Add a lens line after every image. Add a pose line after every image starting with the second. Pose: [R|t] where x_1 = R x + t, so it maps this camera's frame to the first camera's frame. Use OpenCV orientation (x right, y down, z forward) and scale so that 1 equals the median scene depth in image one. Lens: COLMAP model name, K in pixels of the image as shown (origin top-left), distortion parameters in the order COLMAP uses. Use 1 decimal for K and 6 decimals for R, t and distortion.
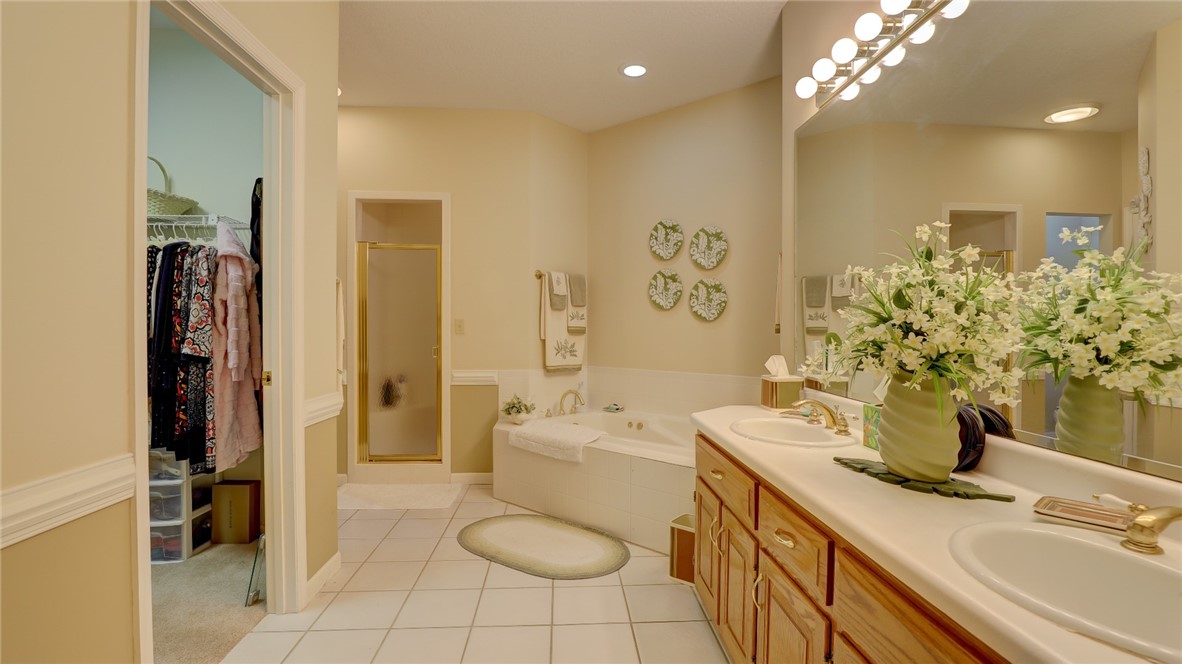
lens RADIAL K [[535.3, 0, 591.0], [0, 535.3, 332.0], [0, 0, 1]] dist [-0.023362, -0.000195]
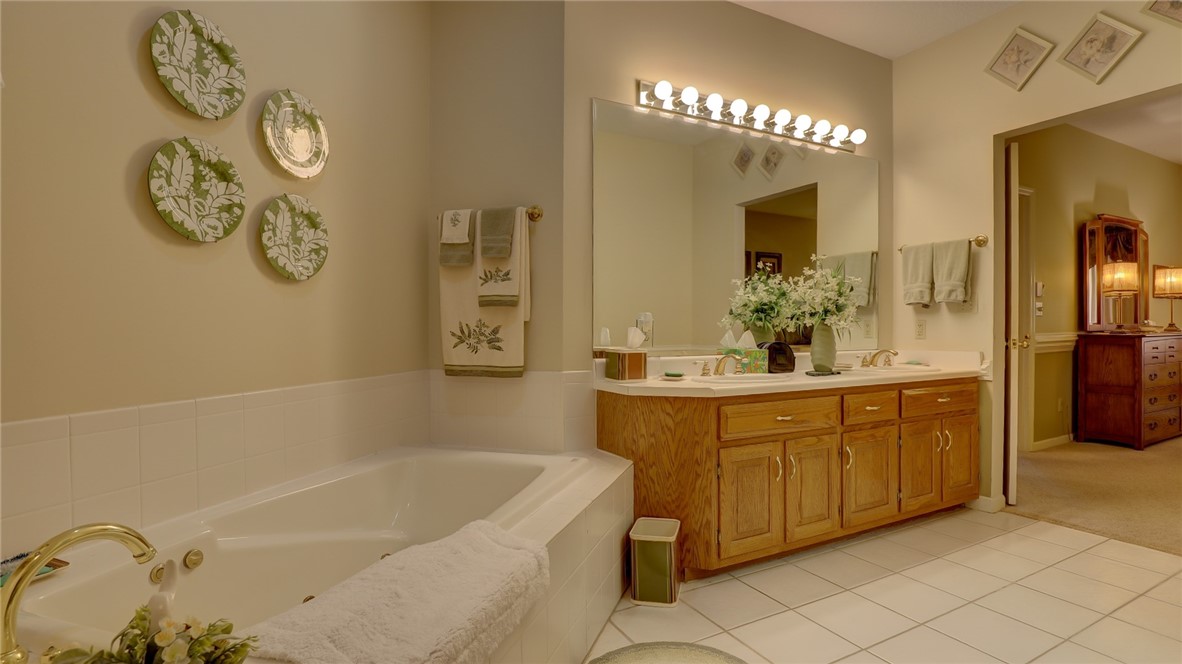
lens RADIAL K [[535.3, 0, 591.0], [0, 535.3, 332.0], [0, 0, 1]] dist [-0.023362, -0.000195]
pose [[-0.395445, -0.015244, 0.918363, -0.343144], [0.016247, 0.999590, 0.023588, 0.020217], [-0.918346, 0.024248, -0.395035, 0.910172]]
